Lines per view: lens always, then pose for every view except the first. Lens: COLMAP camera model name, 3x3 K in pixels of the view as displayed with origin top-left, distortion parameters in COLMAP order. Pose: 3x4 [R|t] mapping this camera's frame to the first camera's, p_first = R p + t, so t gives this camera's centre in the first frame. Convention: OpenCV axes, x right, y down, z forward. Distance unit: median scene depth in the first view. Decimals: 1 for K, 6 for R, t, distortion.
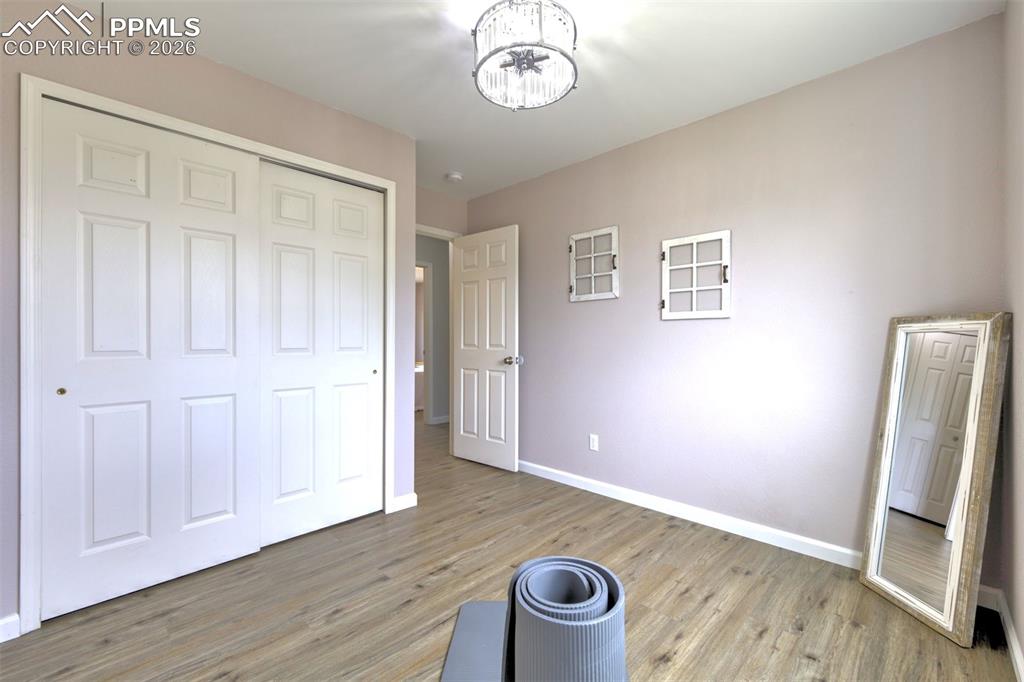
lens RADIAL K [[441.1, 0, 512.9], [0, 441.1, 335.8], [0, 0, 1]] dist [-0.023658, 0.011353]
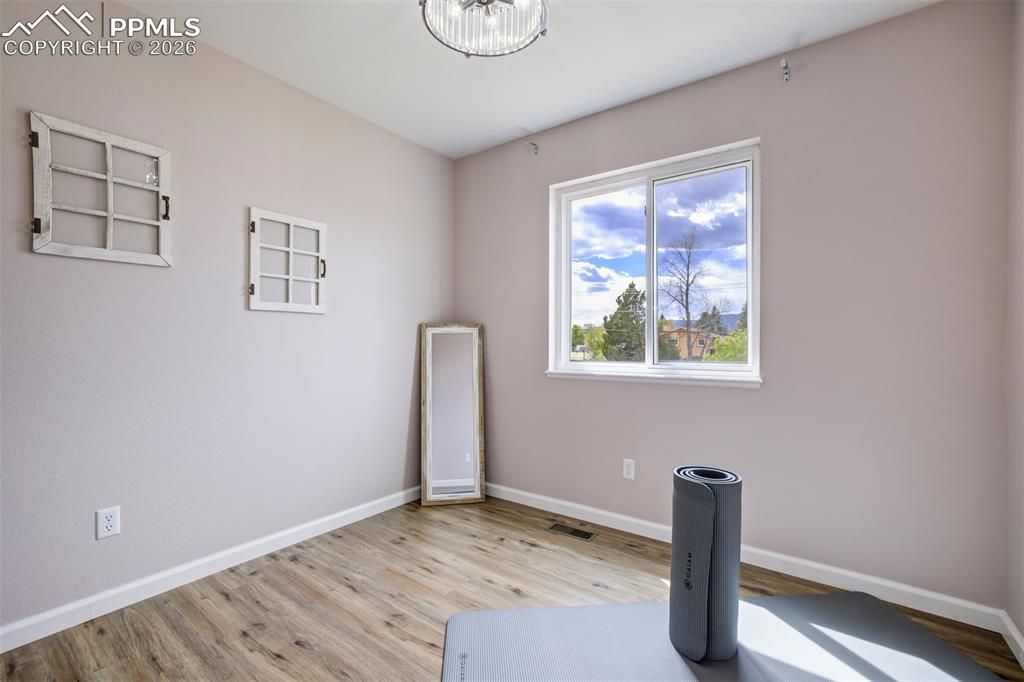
lens RADIAL K [[450.4, 0, 517.0], [0, 450.4, 339.7], [0, 0, 1]] dist [-0.028098, 0.014913]
pose [[-0.169938, -0.000237, 0.985455, -0.561387], [-0.018174, 0.999831, -0.002893, 0.011328], [-0.985287, -0.018401, -0.169913, 0.748897]]
